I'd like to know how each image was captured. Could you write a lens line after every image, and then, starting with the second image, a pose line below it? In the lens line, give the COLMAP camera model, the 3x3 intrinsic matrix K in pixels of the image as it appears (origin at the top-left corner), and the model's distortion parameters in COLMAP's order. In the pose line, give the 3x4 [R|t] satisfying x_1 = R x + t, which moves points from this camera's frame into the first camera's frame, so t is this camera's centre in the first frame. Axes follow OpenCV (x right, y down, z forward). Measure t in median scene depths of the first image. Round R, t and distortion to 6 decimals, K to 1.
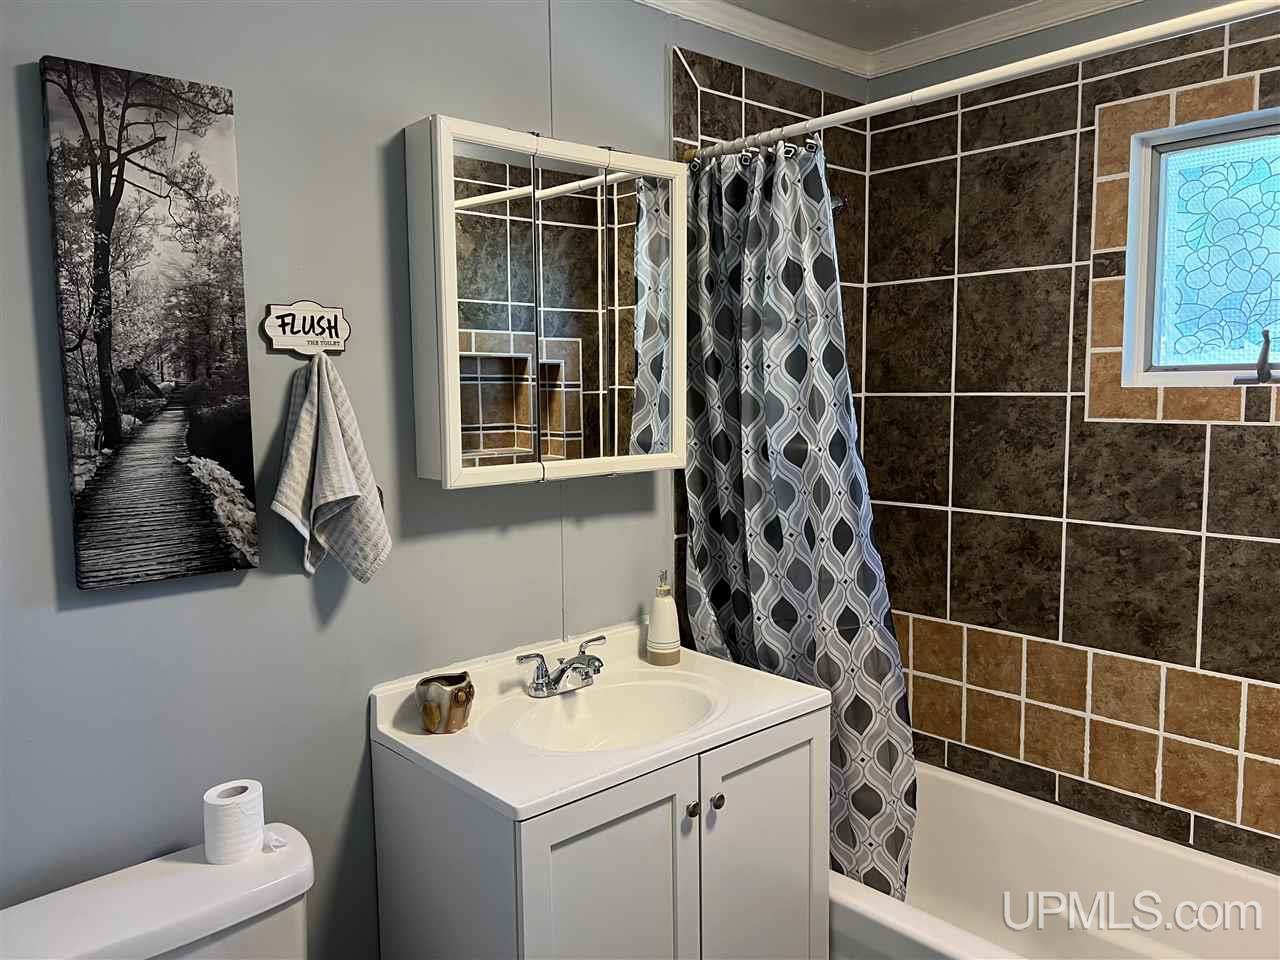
lens RADIAL K [[958.3, 0, 644.3], [0, 958.3, 479.2], [0, 0, 1]] dist [0.044622, -0.049140]
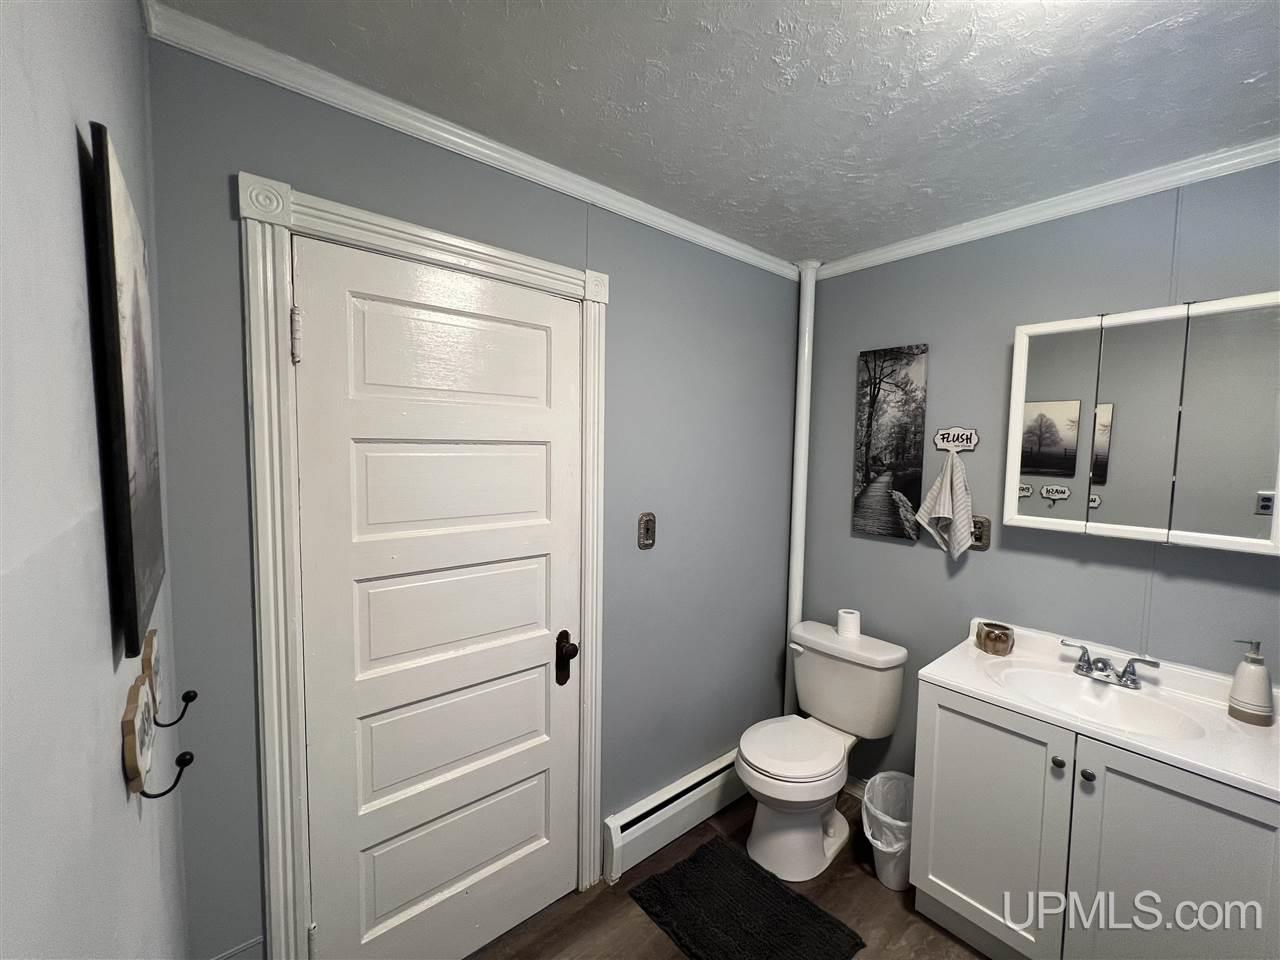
lens RADIAL K [[511.4, 0, 640.0], [0, 511.4, 479.3], [0, 0, 1]] dist [-0.003456, 0.001461]
pose [[-0.034007, 0.080047, -0.996211, 0.747487], [-0.117568, 0.989546, 0.083525, -0.071636], [0.992482, 0.119963, -0.024241, 0.295887]]
